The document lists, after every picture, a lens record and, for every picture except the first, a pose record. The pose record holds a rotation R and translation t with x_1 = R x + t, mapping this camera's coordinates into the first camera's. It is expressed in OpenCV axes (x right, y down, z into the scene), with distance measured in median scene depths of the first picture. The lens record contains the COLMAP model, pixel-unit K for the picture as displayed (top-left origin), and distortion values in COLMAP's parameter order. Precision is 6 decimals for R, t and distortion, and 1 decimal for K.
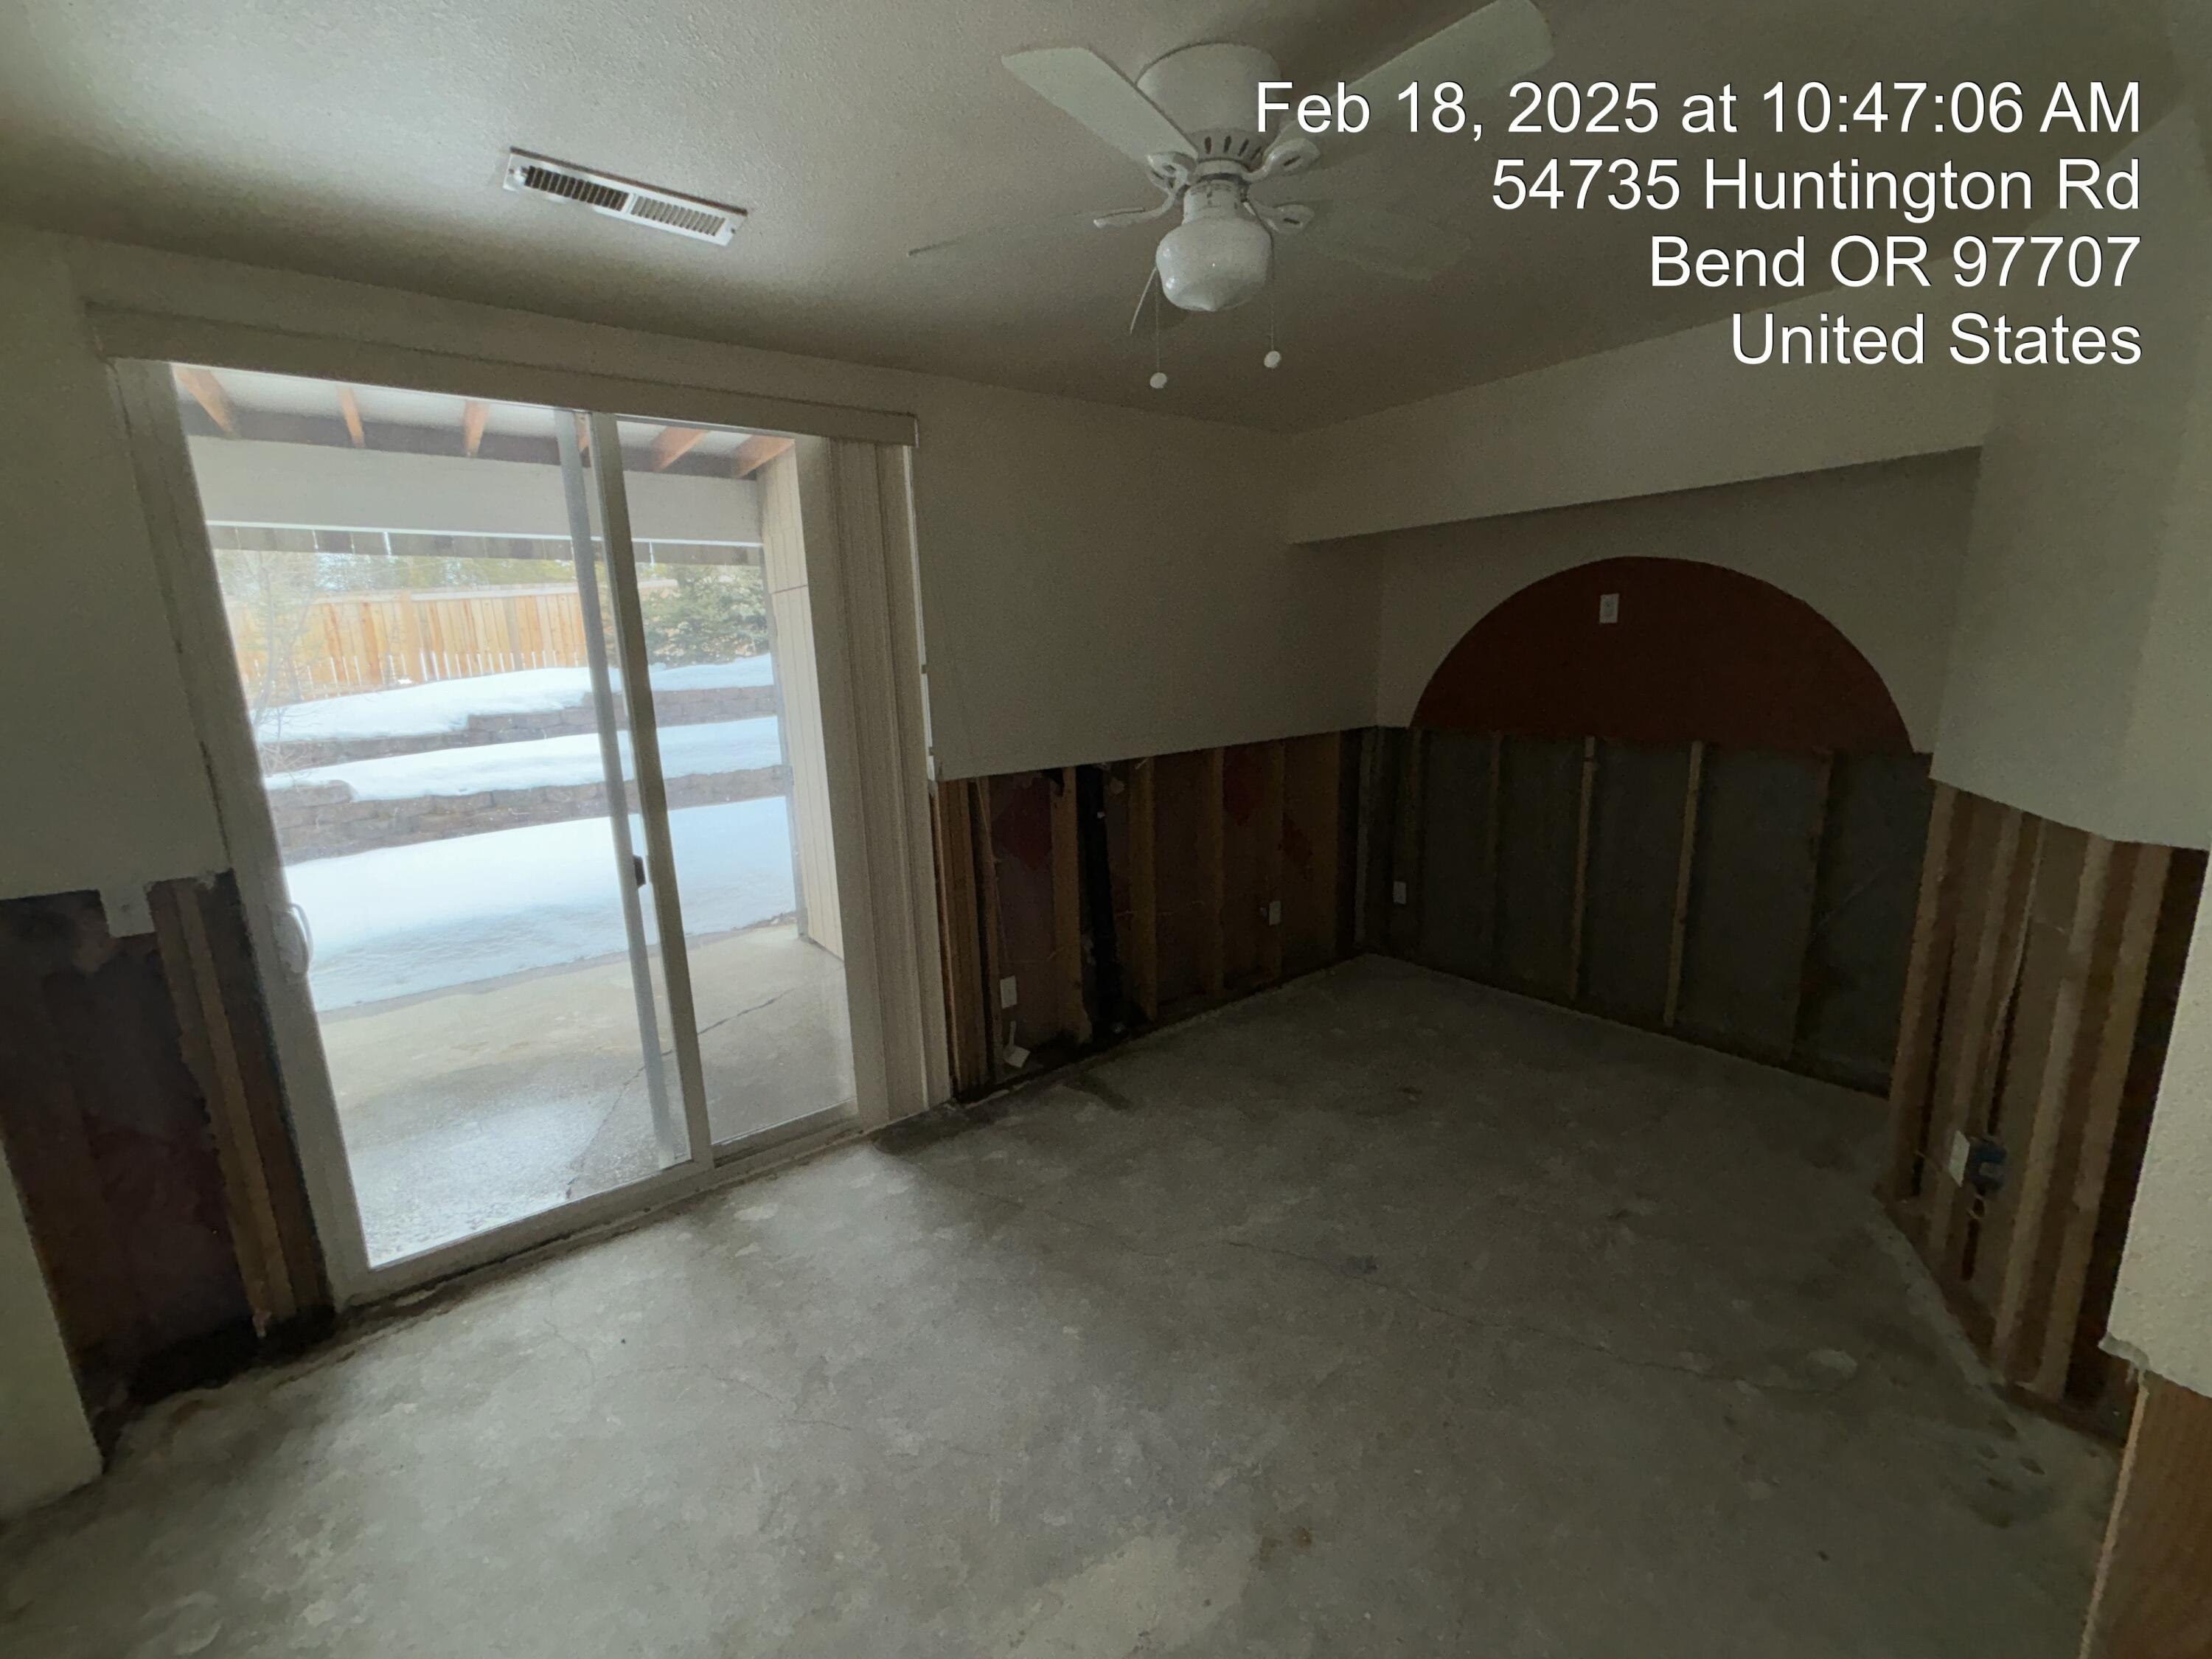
lens RADIAL K [[897.0, 0, 1123.6], [0, 897.0, 835.3], [0, 0, 1]] dist [0.001105, 0.000217]
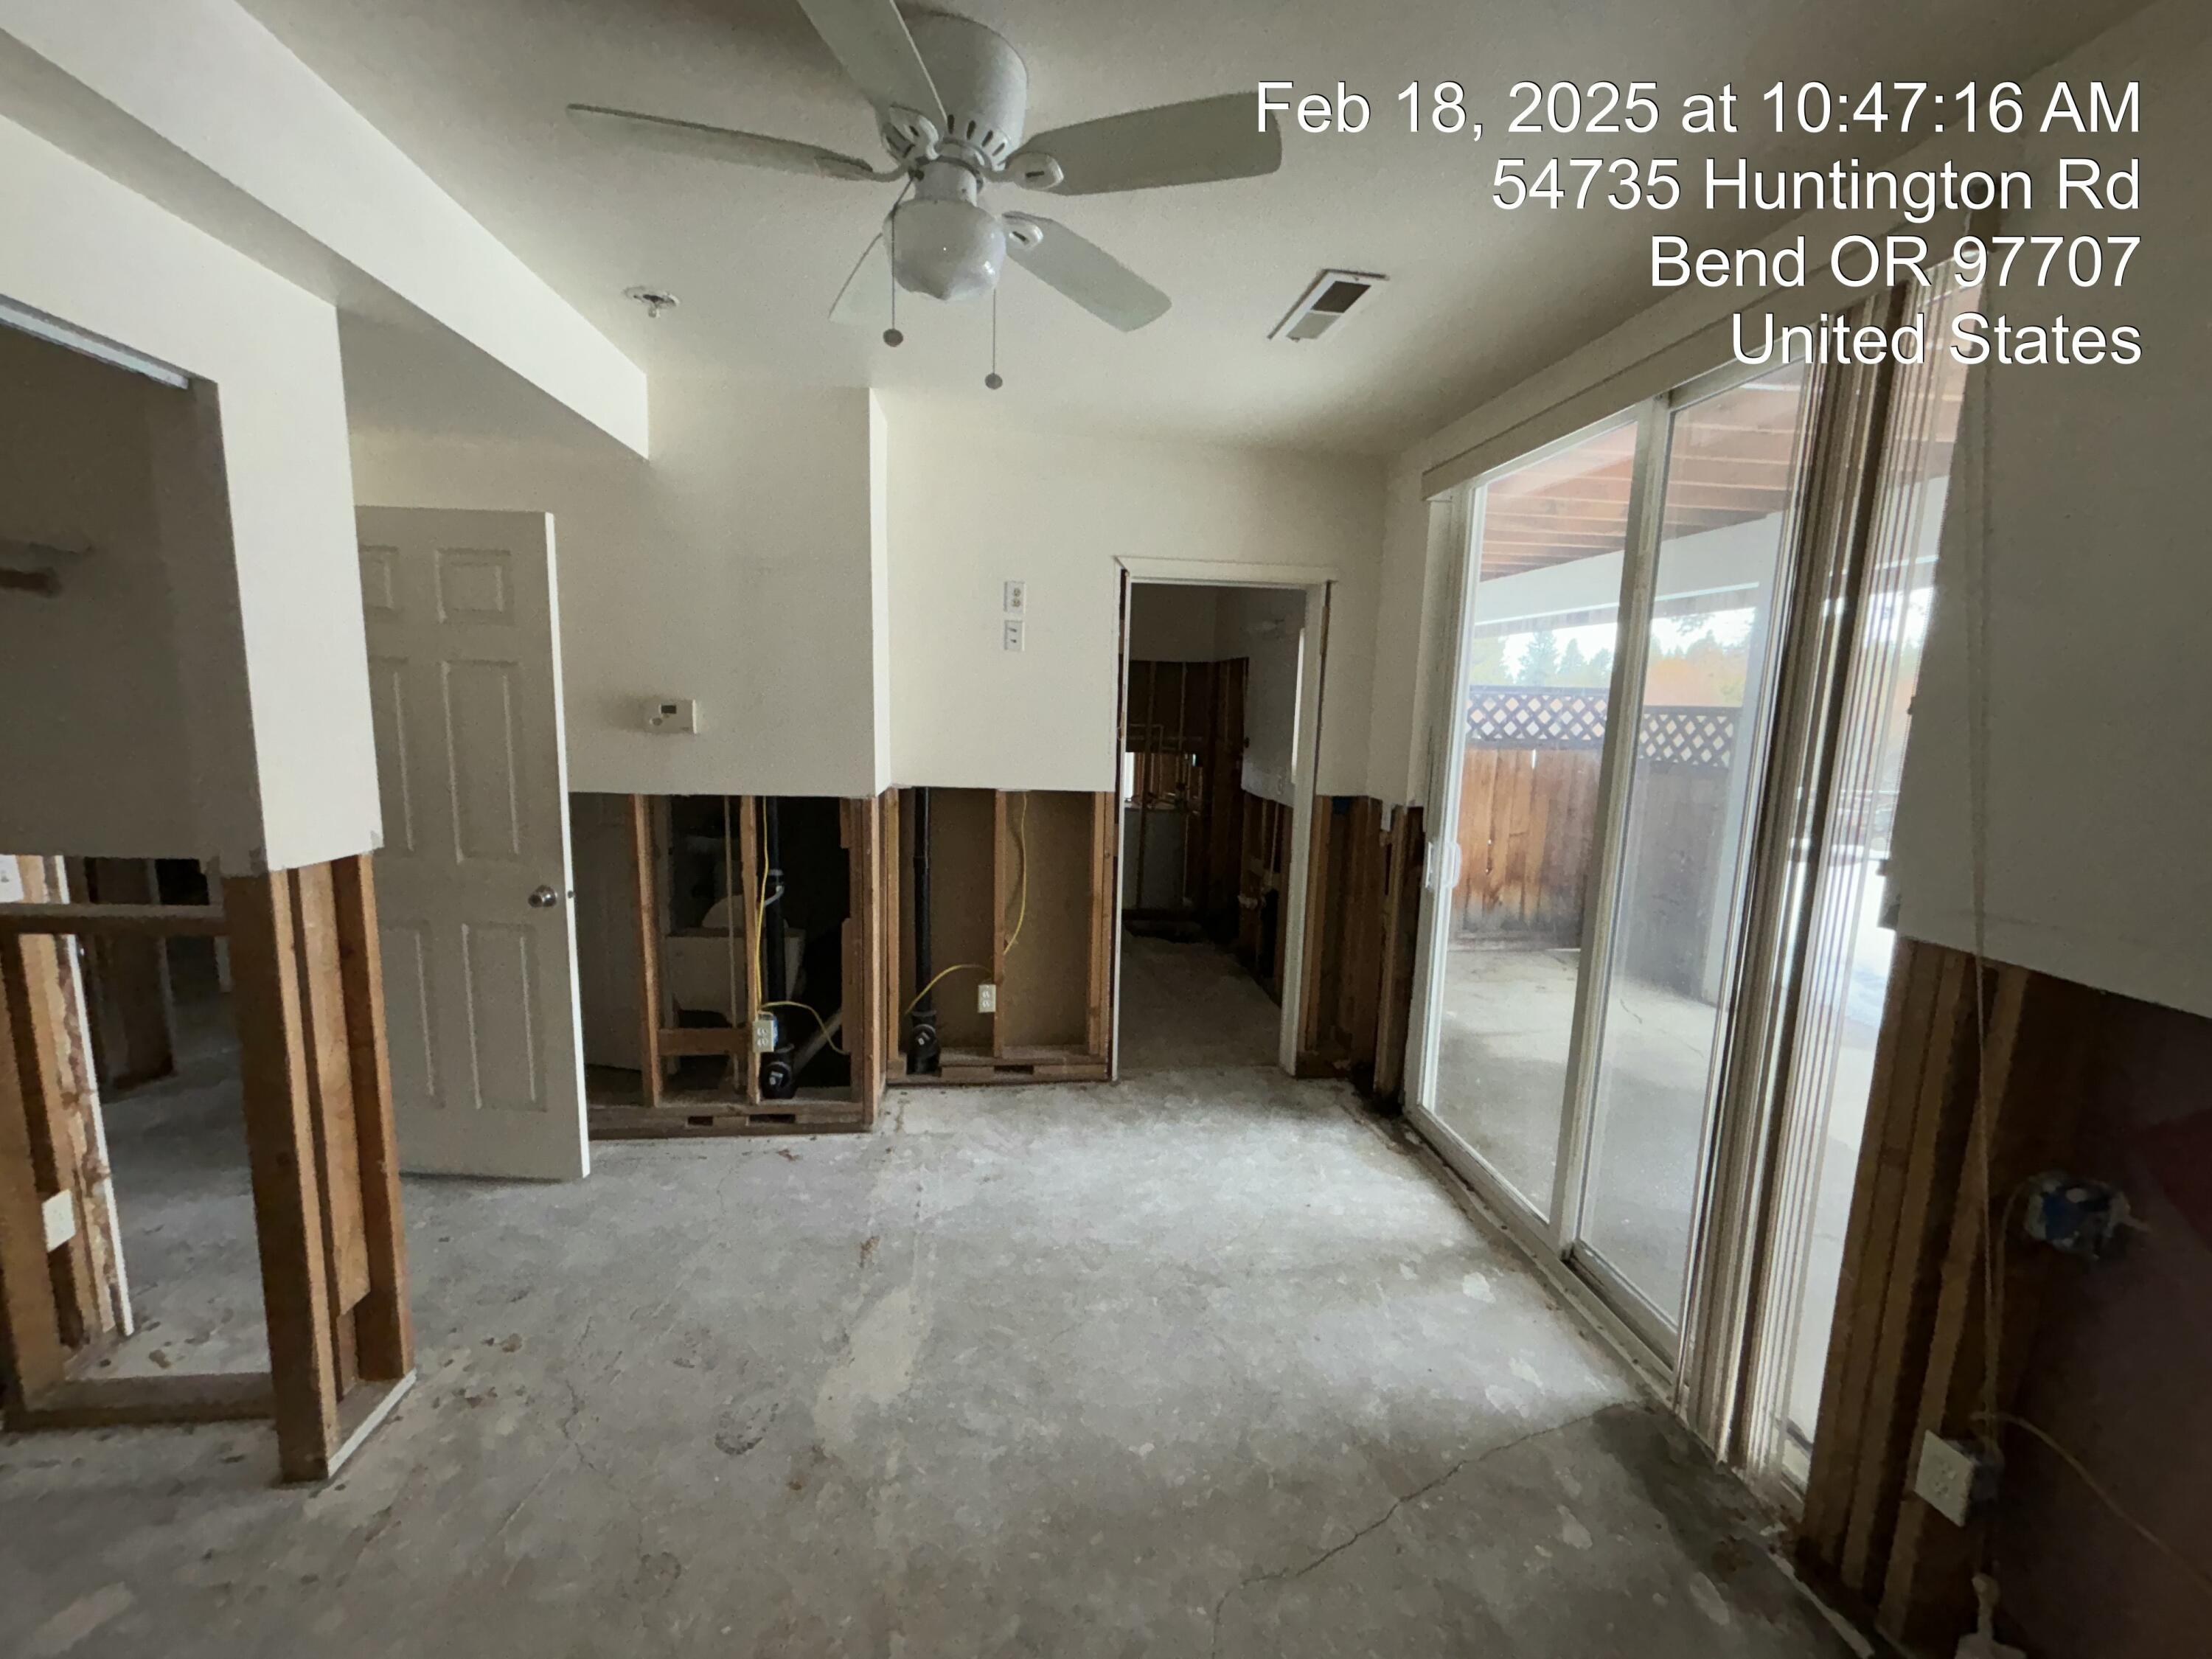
lens RADIAL K [[897.0, 0, 1119.8], [0, 897.0, 827.3], [0, 0, 1]] dist [0.001105, 0.000217]
pose [[-0.508510, 0.142281, -0.849219, 0.613541], [-0.183039, 0.945851, 0.268074, -0.256693], [0.841376, 0.291758, -0.454932, 1.199232]]
